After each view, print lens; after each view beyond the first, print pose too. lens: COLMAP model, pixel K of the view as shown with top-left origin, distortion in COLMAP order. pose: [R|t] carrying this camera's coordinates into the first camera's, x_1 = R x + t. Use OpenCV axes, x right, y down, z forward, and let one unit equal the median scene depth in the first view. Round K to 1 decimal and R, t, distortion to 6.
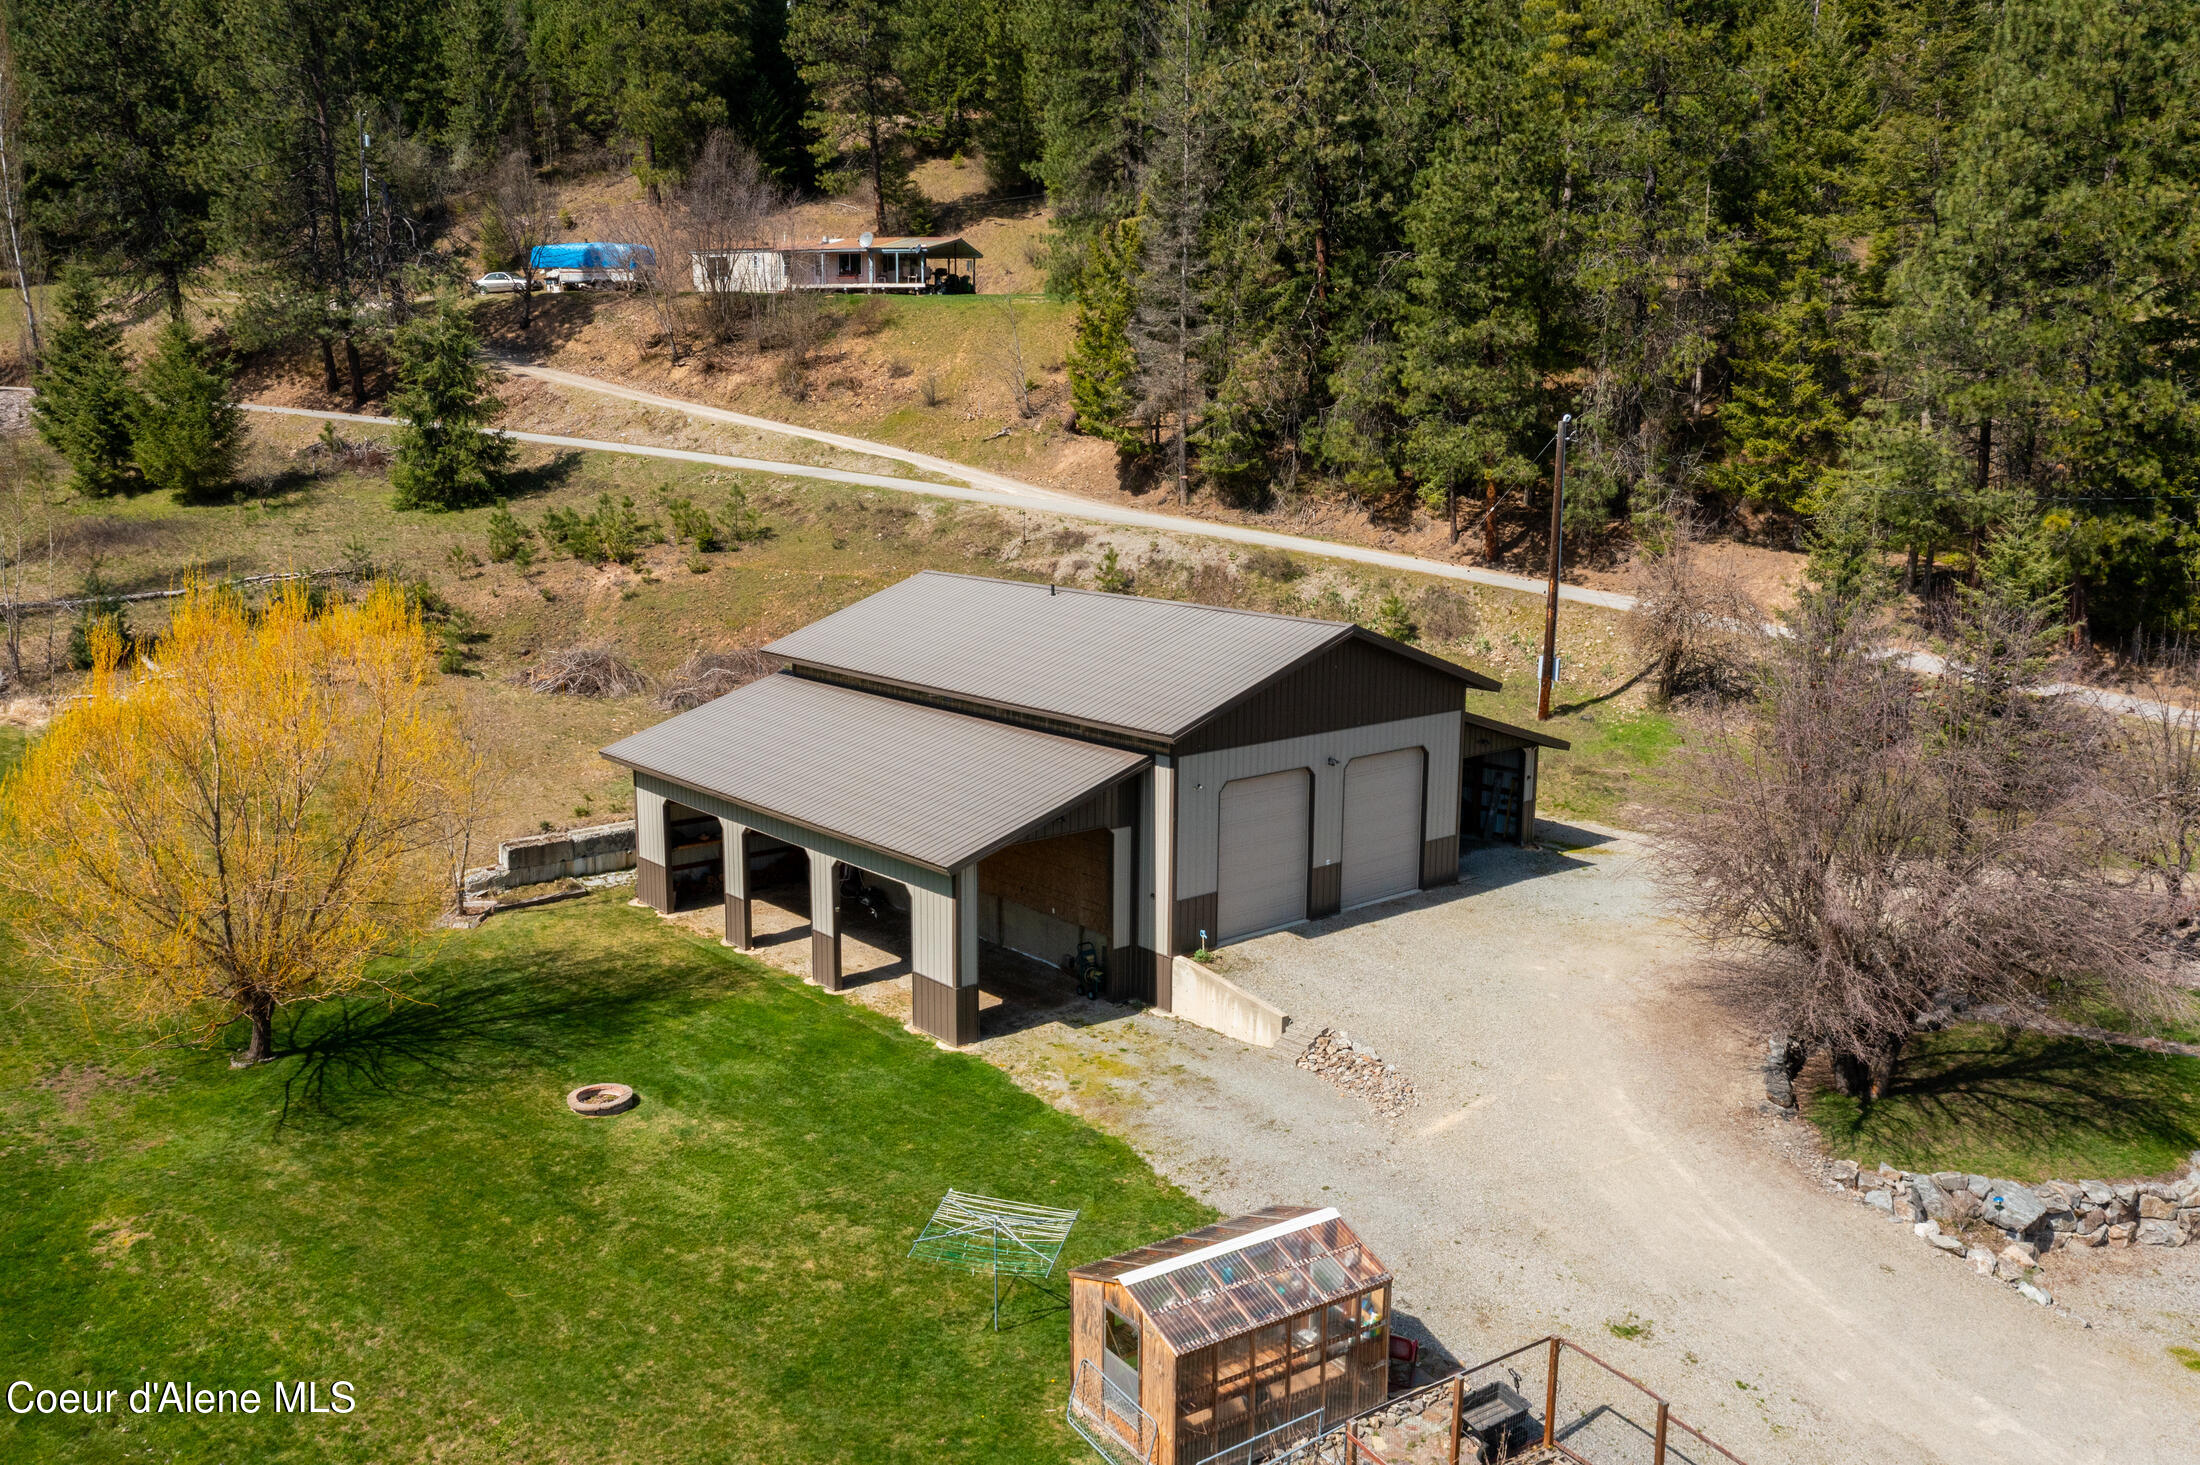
lens RADIAL K [[1789.0, 0, 1100.0], [0, 1789.0, 732.5], [0, 0, 1]] dist [-0.010991, 0.069155]
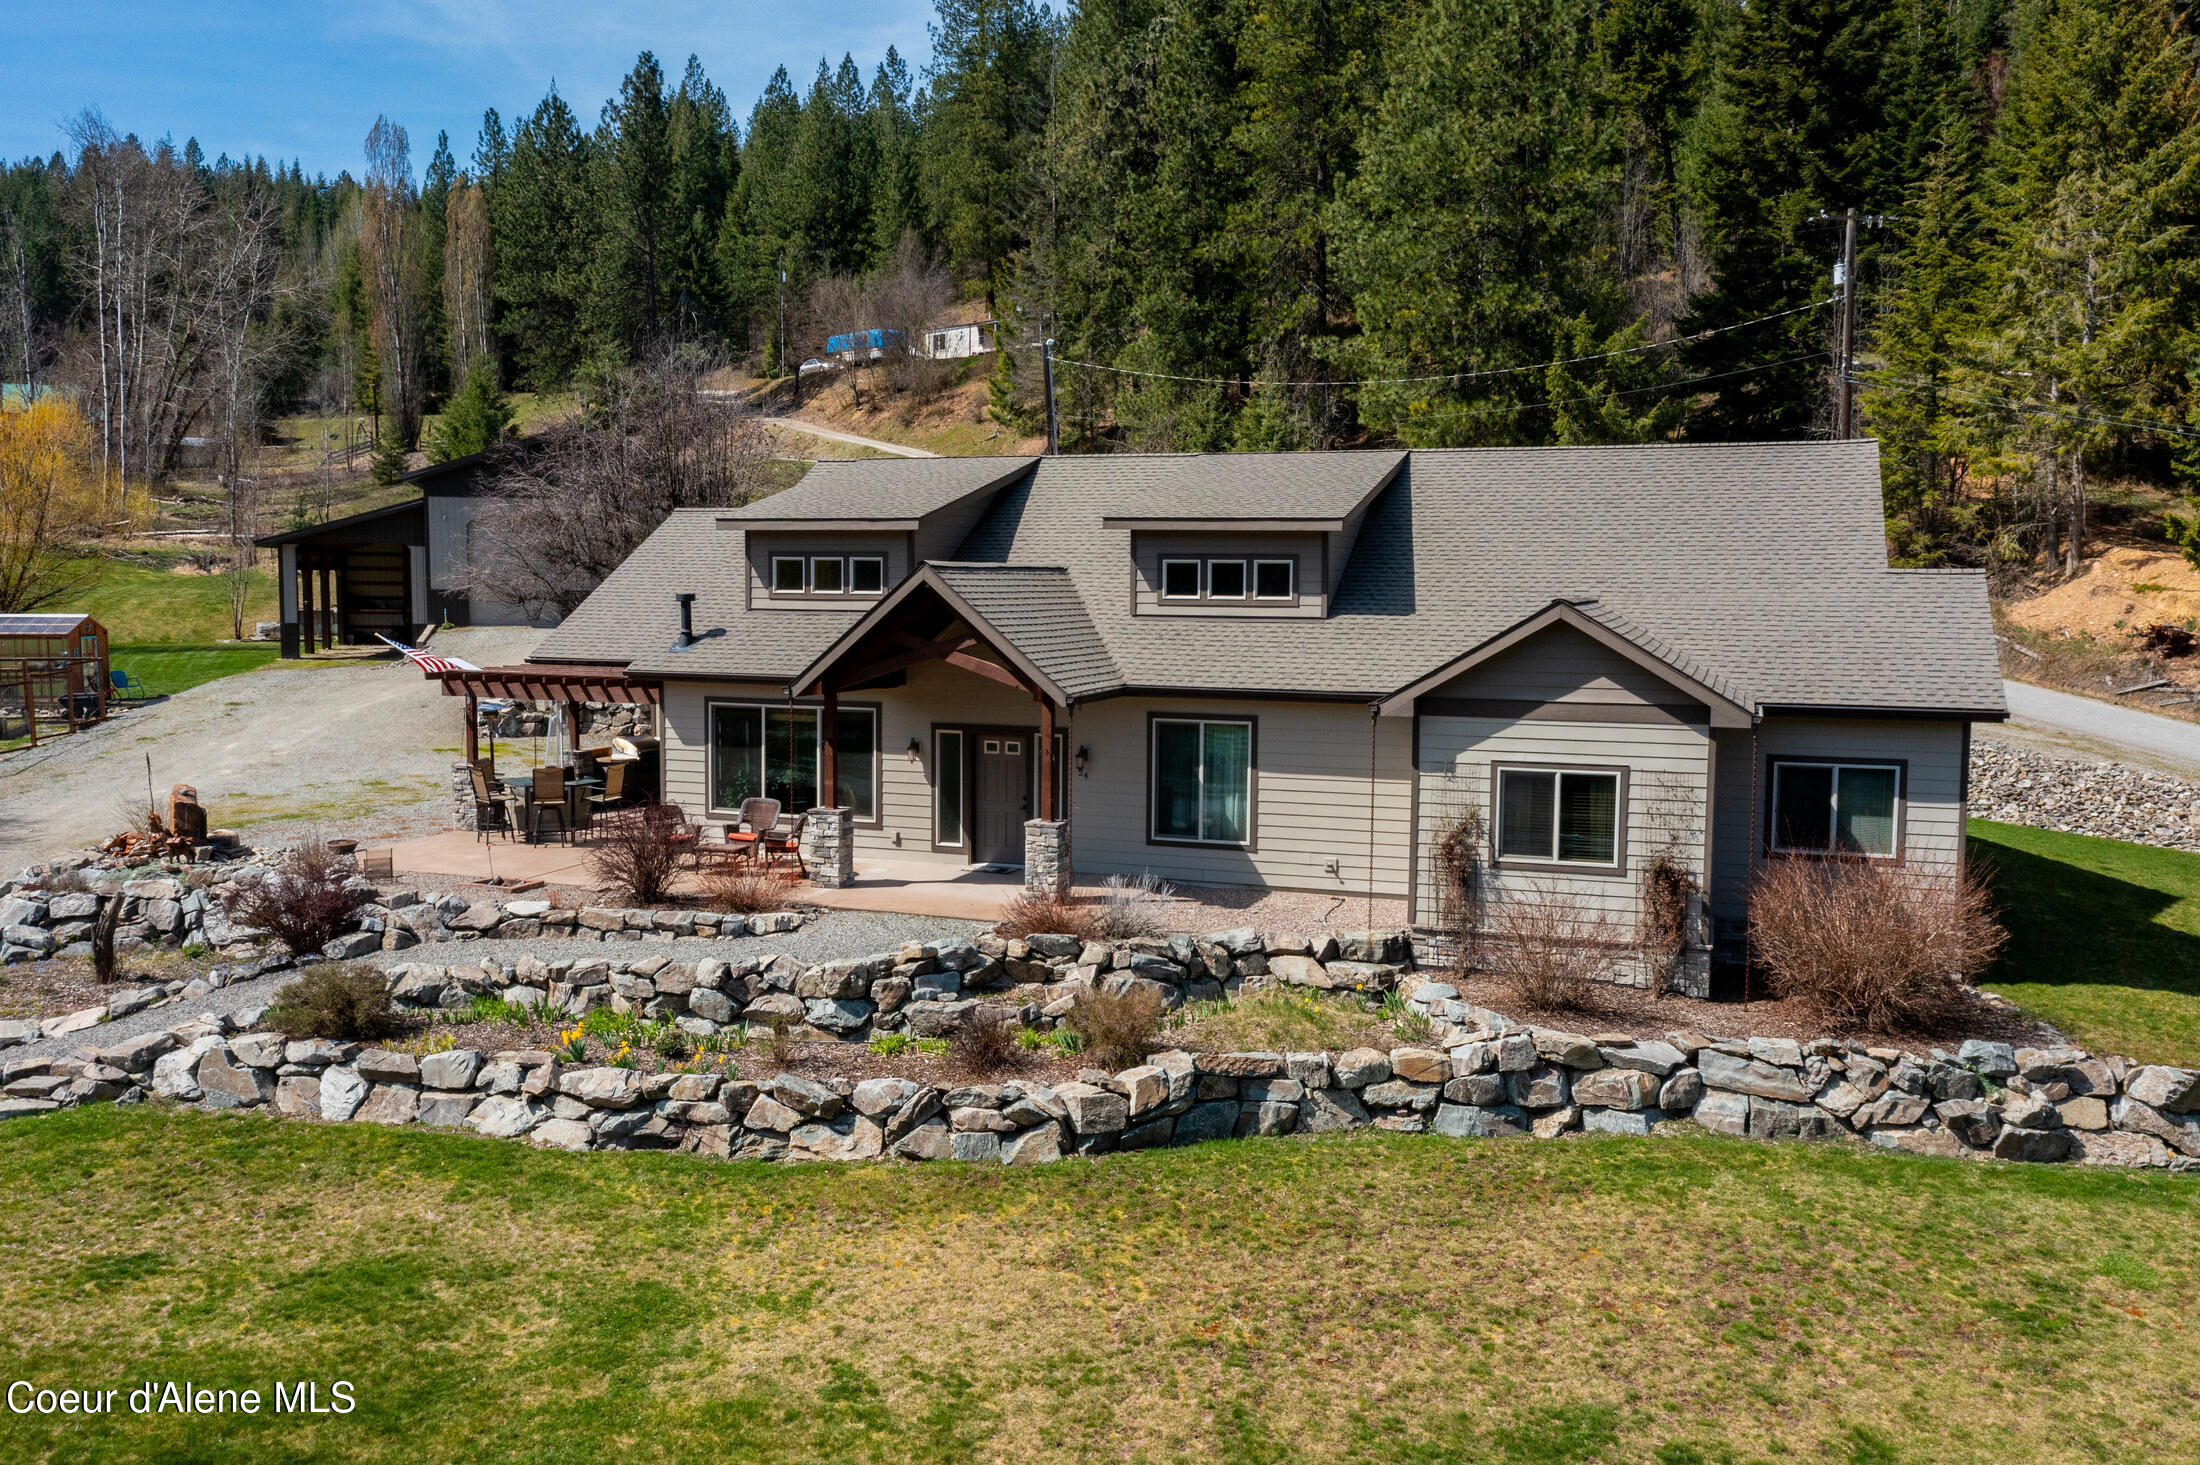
lens RADIAL K [[1789.0, 0, 1100.0], [0, 1789.0, 732.5], [0, 0, 1]] dist [-0.010991, 0.069155]
pose [[0.898811, 0.039027, -0.436595, 0.715367], [-0.081132, 0.993630, -0.078206, 0.165754], [0.430762, 0.105714, 0.896253, -0.089876]]
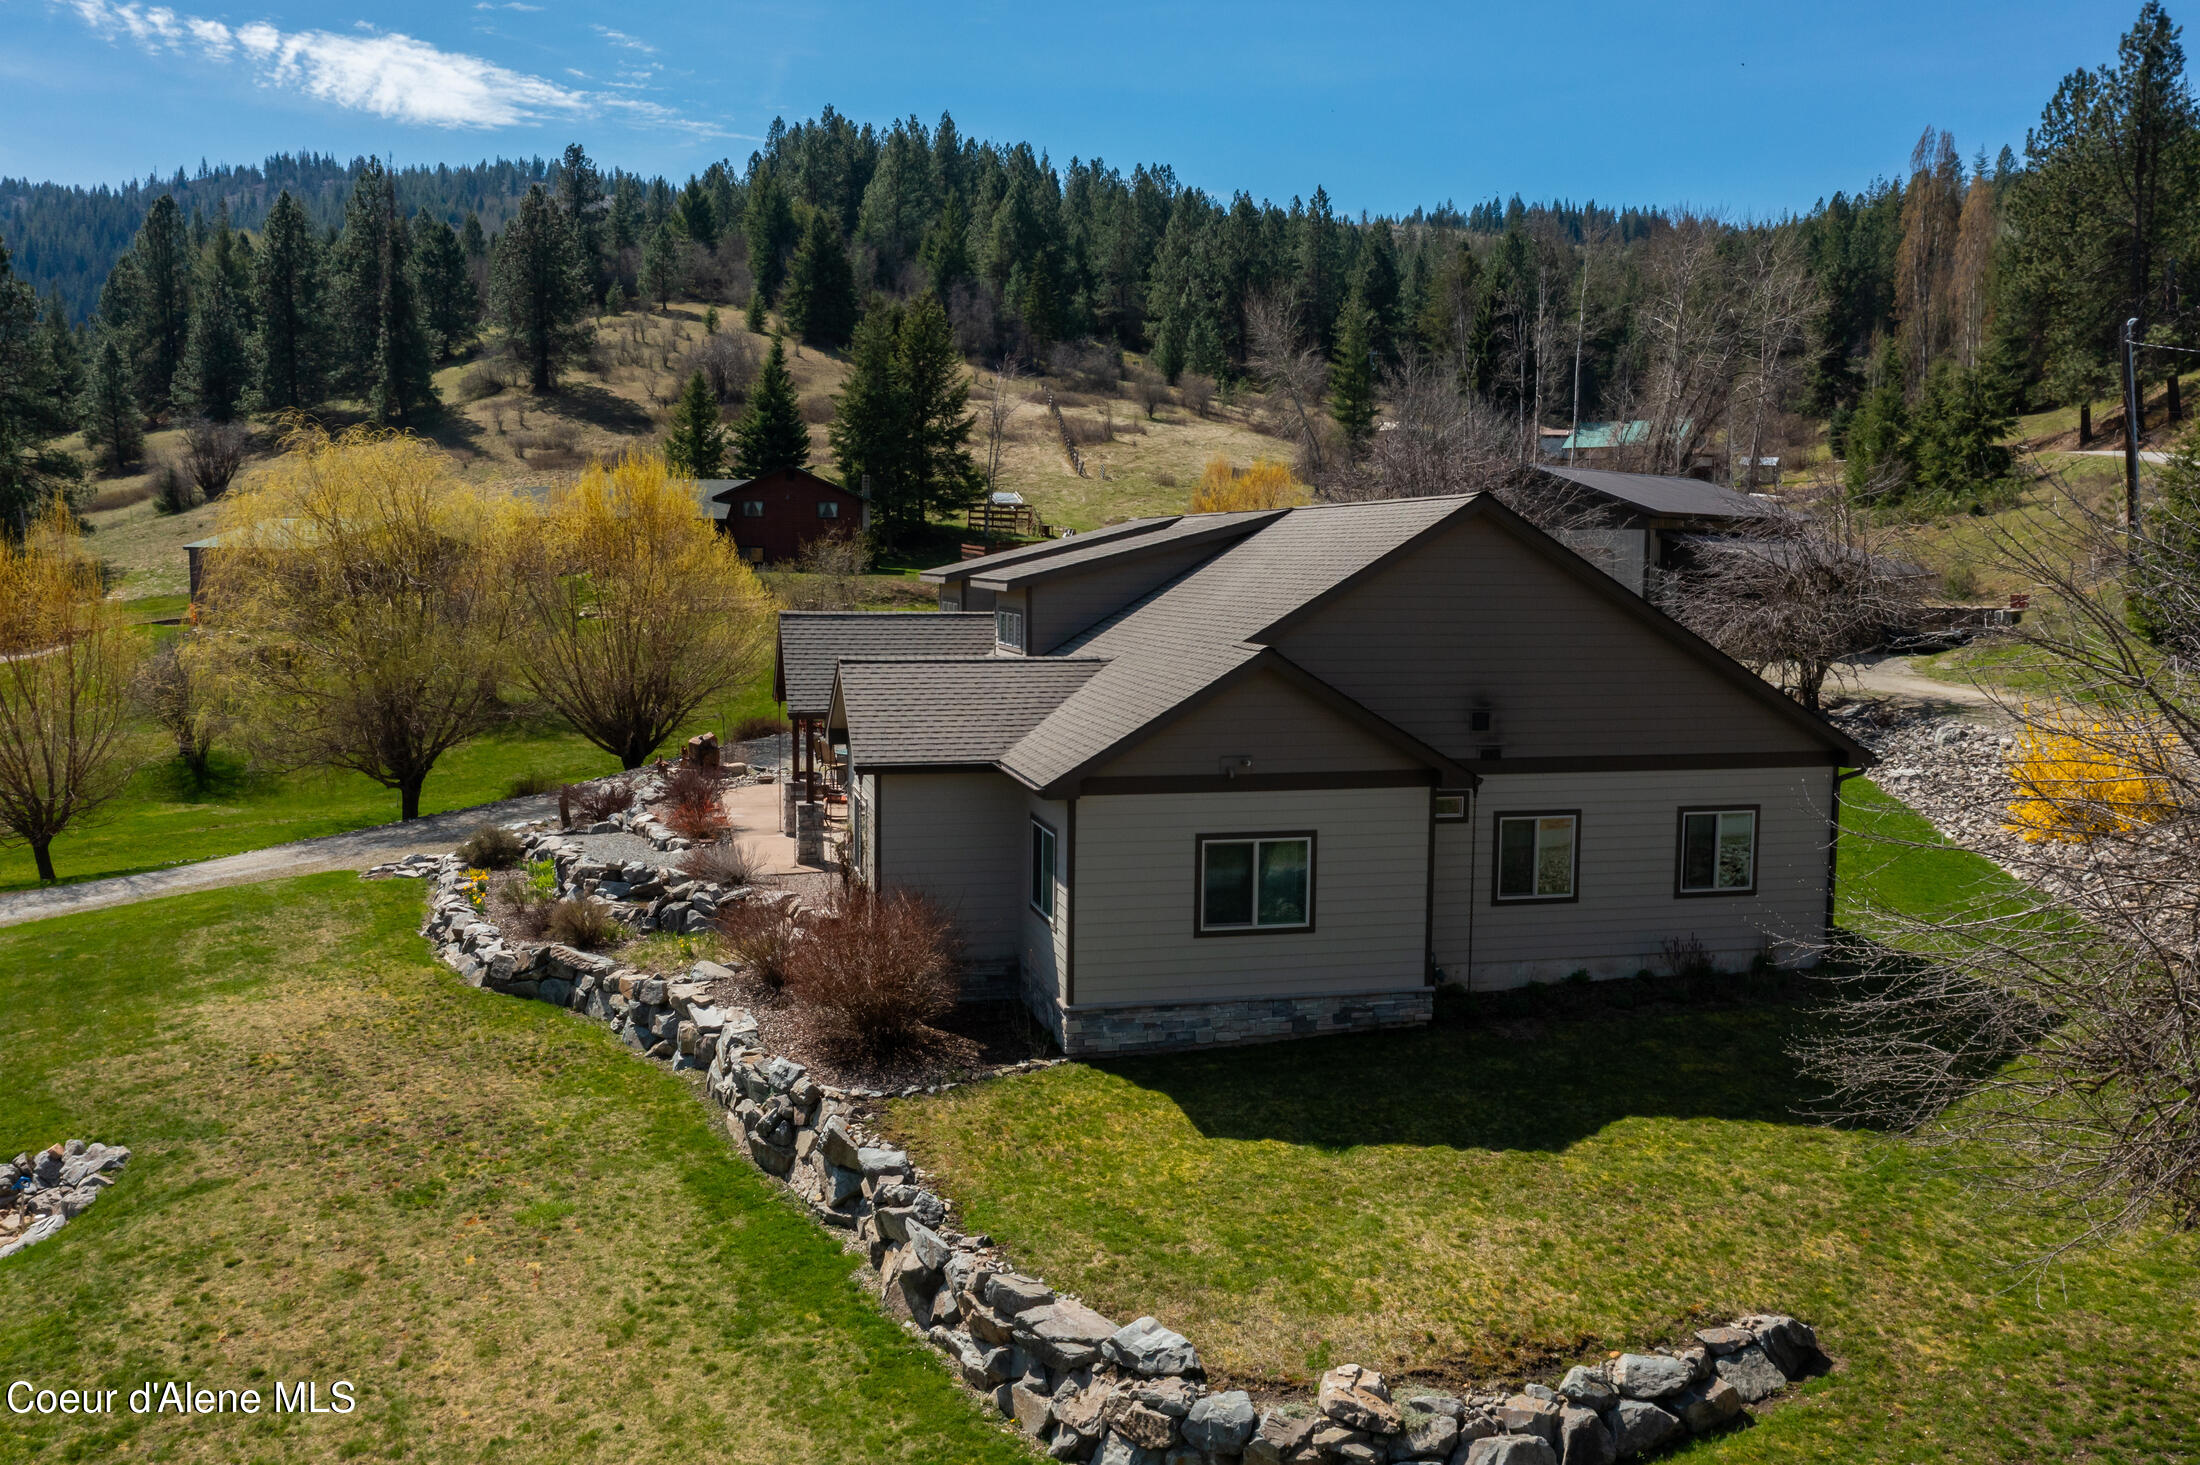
lens RADIAL K [[1768.1, 0, 1100.0], [0, 1768.1, 732.5], [0, 0, 1]] dist [-0.012722, 0.067088]
pose [[0.130775, 0.091575, -0.987174, 1.040503], [-0.182661, 0.980904, 0.066796, 0.090227], [0.974440, 0.171583, 0.145005, 0.232674]]
